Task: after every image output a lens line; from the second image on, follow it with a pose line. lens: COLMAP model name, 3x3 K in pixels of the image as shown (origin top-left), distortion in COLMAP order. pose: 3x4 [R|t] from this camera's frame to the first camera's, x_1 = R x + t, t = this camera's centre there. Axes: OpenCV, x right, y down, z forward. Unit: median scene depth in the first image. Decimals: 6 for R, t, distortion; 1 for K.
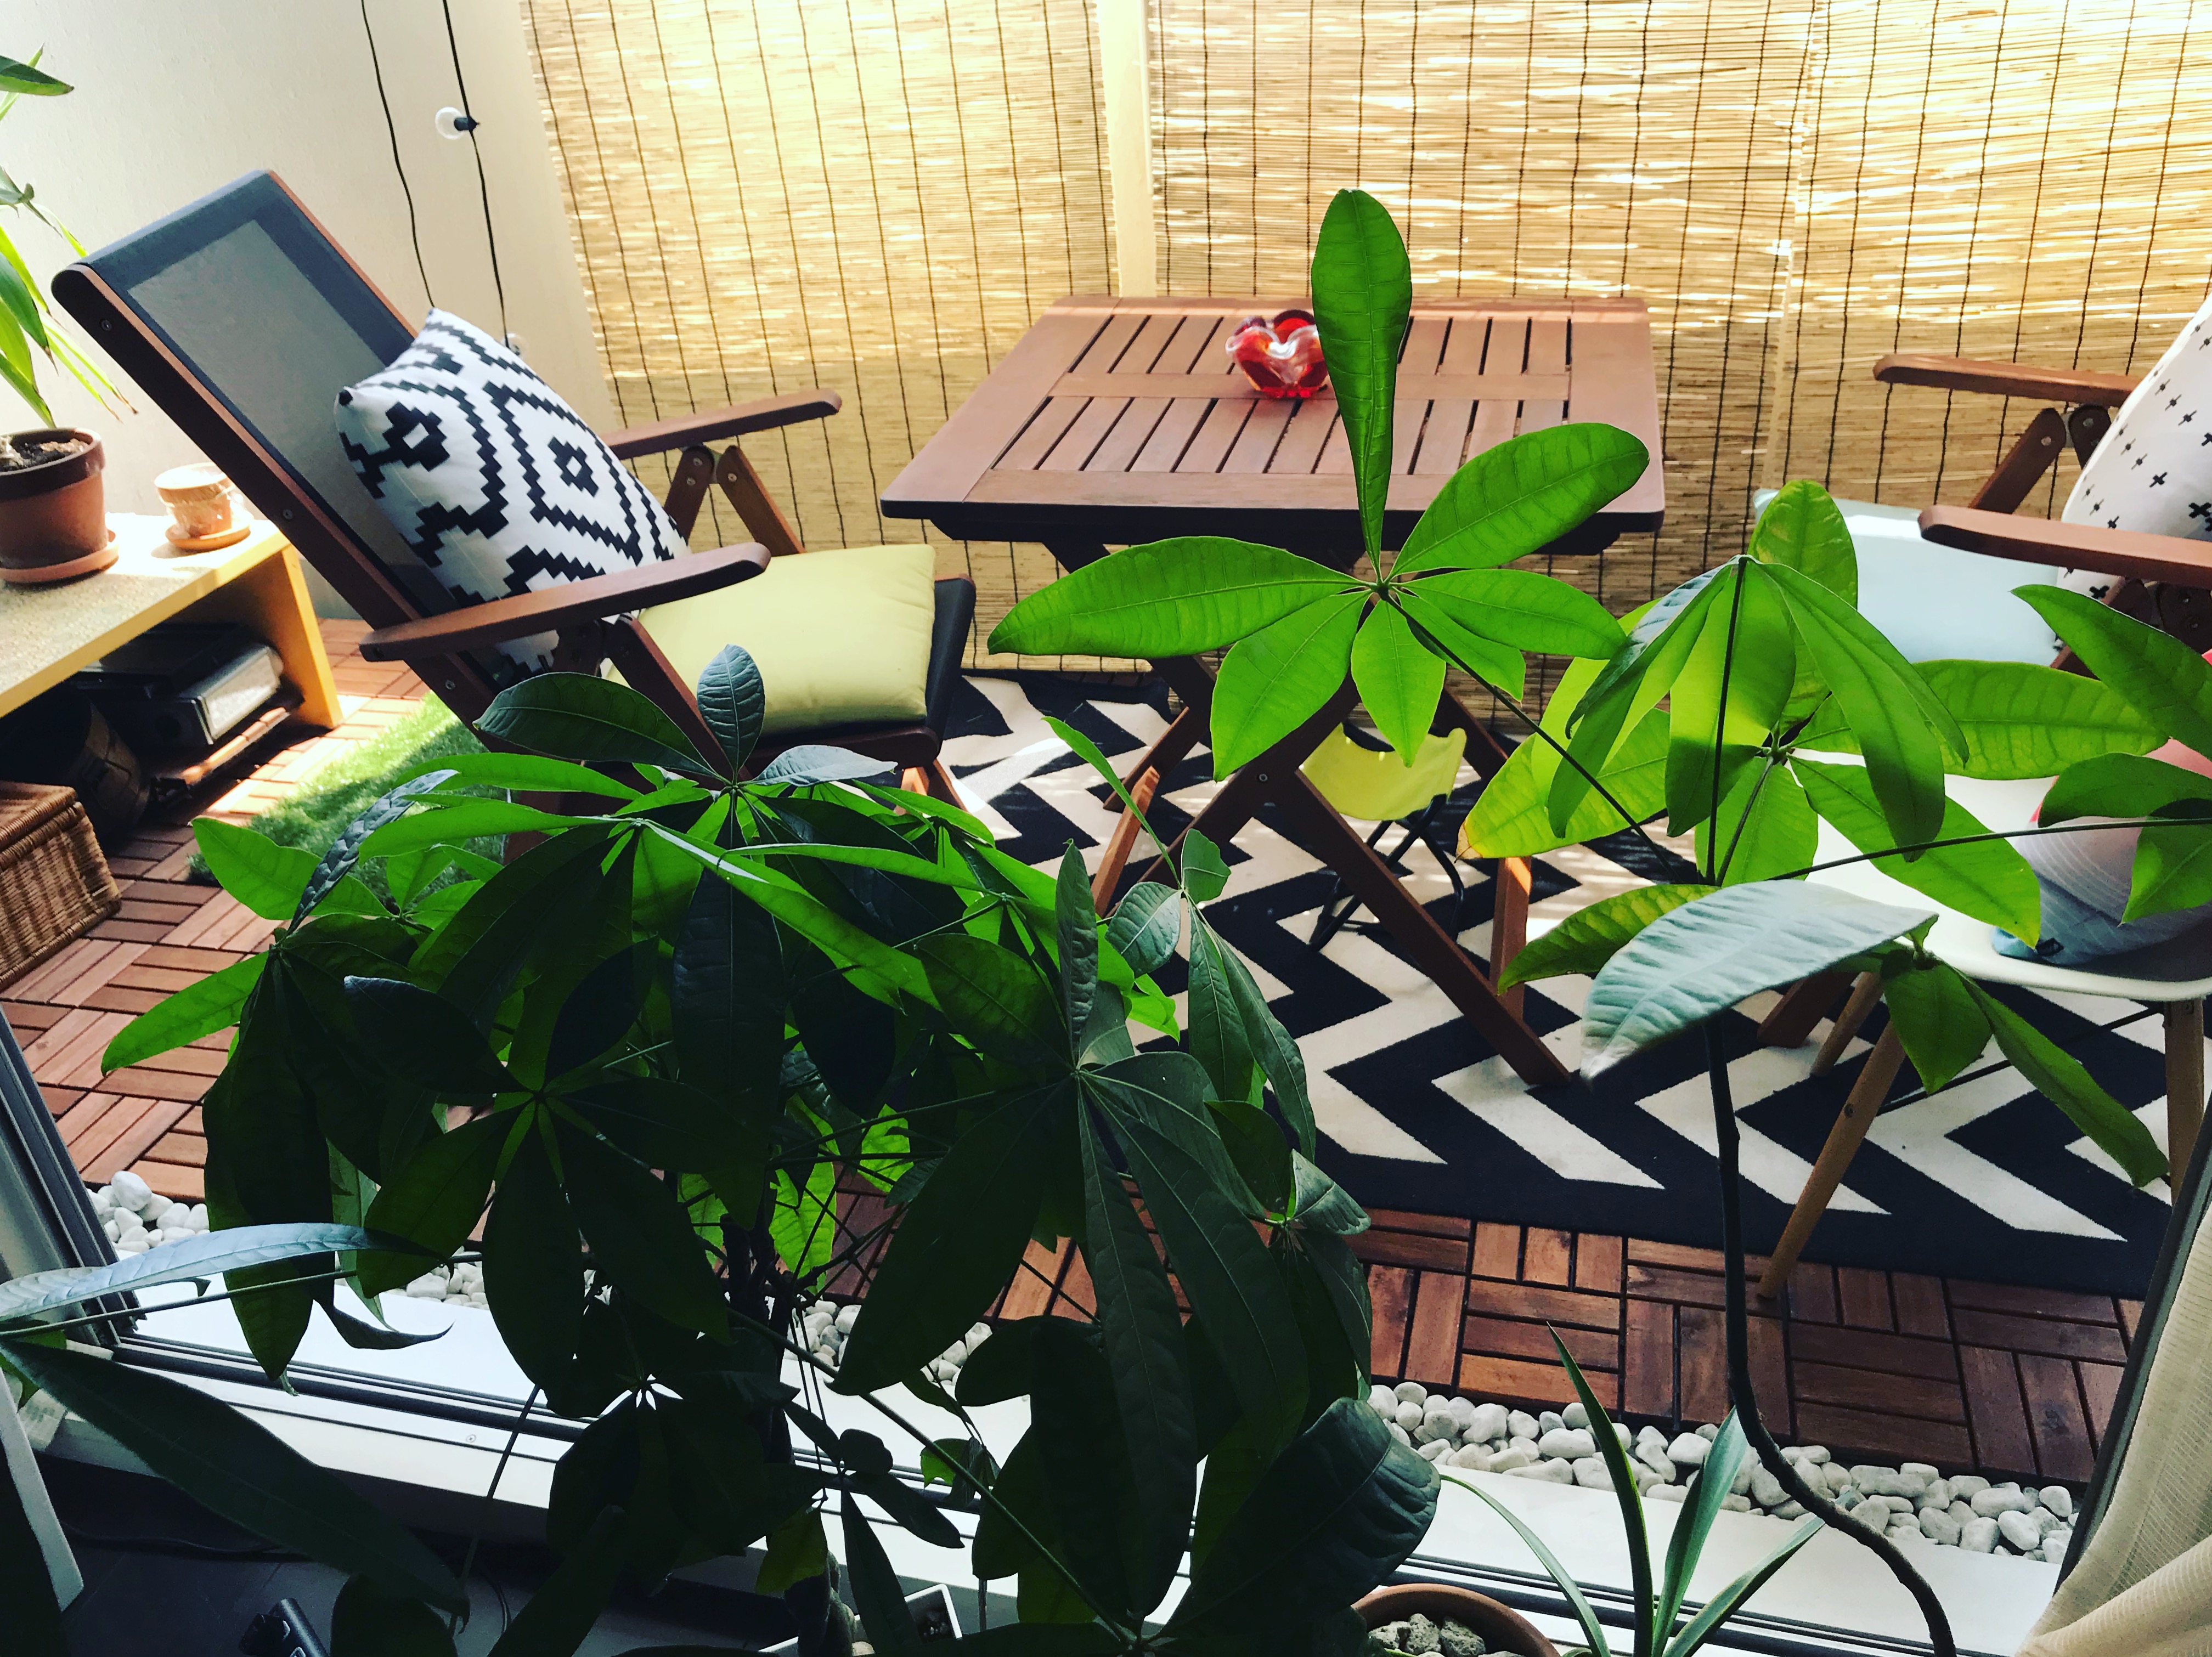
lens RADIAL K [[1827.9, 0, 1109.8], [0, 1827.9, 826.1], [0, 0, 1]] dist [0.047590, -0.007361]
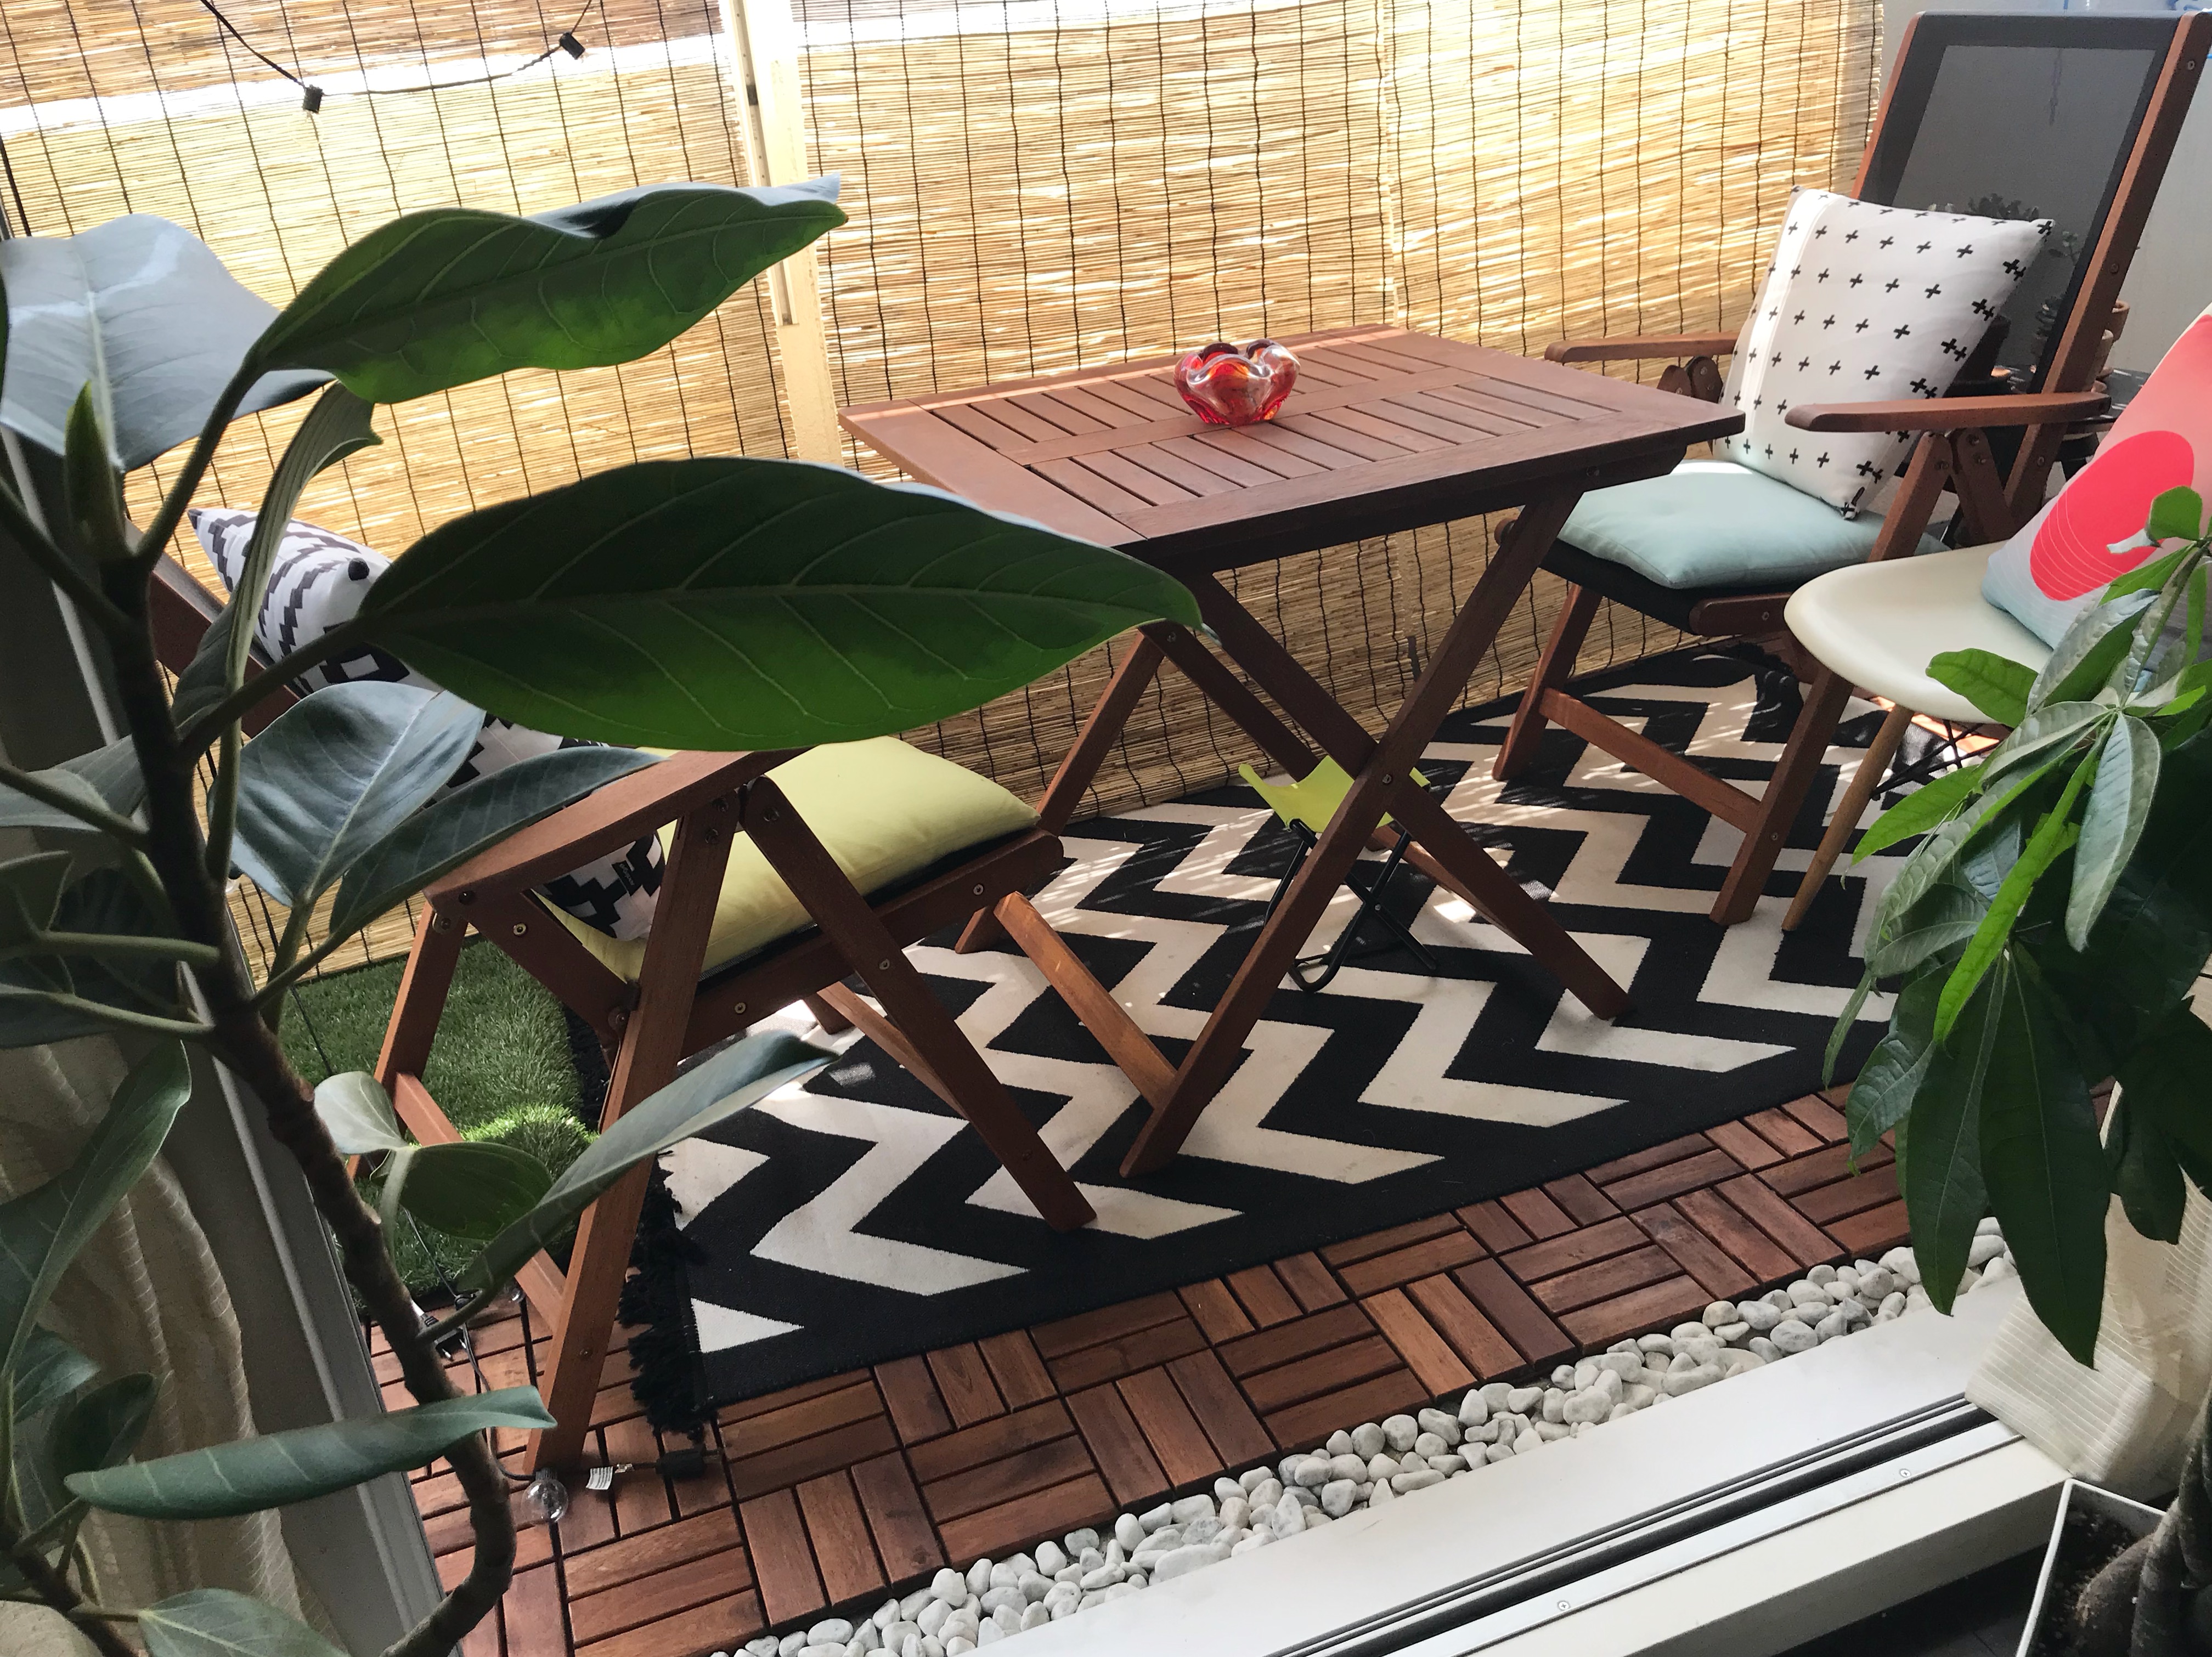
lens RADIAL K [[1827.9, 0, 1067.3], [0, 1827.9, 880.9], [0, 0, 1]] dist [0.047590, -0.007361]
pose [[0.823179, -0.269178, 0.499919, -0.457125], [0.315355, 0.948937, -0.008323, -0.021048], [-0.472152, 0.164503, 0.866032, 0.182499]]
